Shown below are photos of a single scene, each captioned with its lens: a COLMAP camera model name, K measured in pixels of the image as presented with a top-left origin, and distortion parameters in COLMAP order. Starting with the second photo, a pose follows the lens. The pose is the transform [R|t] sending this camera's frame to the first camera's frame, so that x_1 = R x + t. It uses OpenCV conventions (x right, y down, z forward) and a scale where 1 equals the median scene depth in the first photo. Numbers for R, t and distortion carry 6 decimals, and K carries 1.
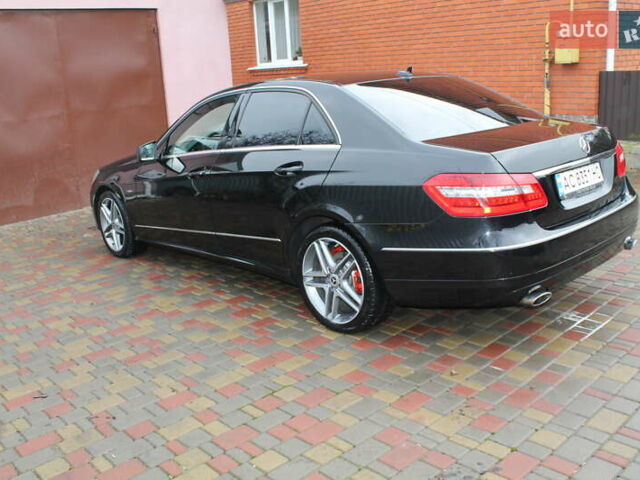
lens RADIAL K [[640.8, 0, 320.0], [0, 640.8, 242.8], [0, 0, 1]] dist [-0.076929, 0.000000]
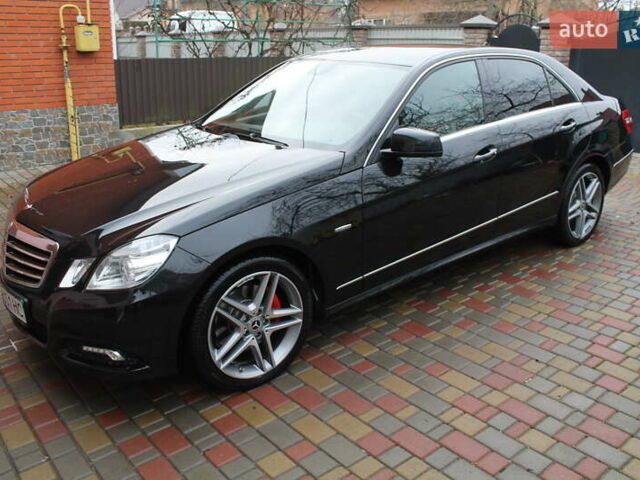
lens RADIAL K [[586.7, 0, 320.9], [0, 586.7, 240.3], [0, 0, 1]] dist [-0.035759, 0.000000]
pose [[0.062339, -0.266658, 0.961773, -0.523409], [0.265389, 0.933384, 0.241585, -0.135160], [-0.962124, 0.240184, 0.128955, 0.611245]]
